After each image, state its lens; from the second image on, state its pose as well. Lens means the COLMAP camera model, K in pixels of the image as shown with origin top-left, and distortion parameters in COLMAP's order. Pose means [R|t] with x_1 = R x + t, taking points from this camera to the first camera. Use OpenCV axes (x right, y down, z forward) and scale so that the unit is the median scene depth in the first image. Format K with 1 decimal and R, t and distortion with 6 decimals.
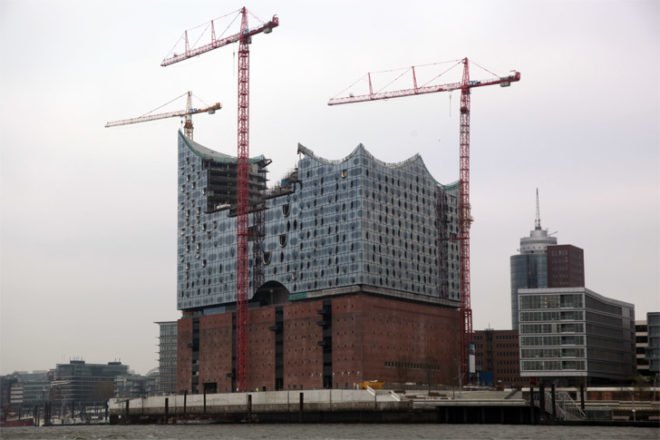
lens RADIAL K [[1547.8, 0, 308.7], [0, 1547.8, 218.8], [0, 0, 1]] dist [0.726923, 0.058611]
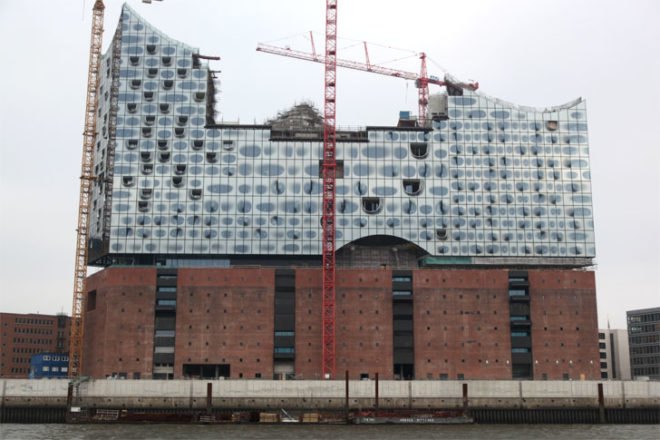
lens RADIAL K [[860.0, 0, 330.0], [0, 860.0, 220.0], [0, 0, 1]] dist [-0.025575, -0.002093]
pose [[0.485914, 0.198003, 0.851283, -0.400453], [-0.114136, 0.980035, -0.162801, 0.105273], [-0.866522, -0.018055, 0.498812, 0.820983]]
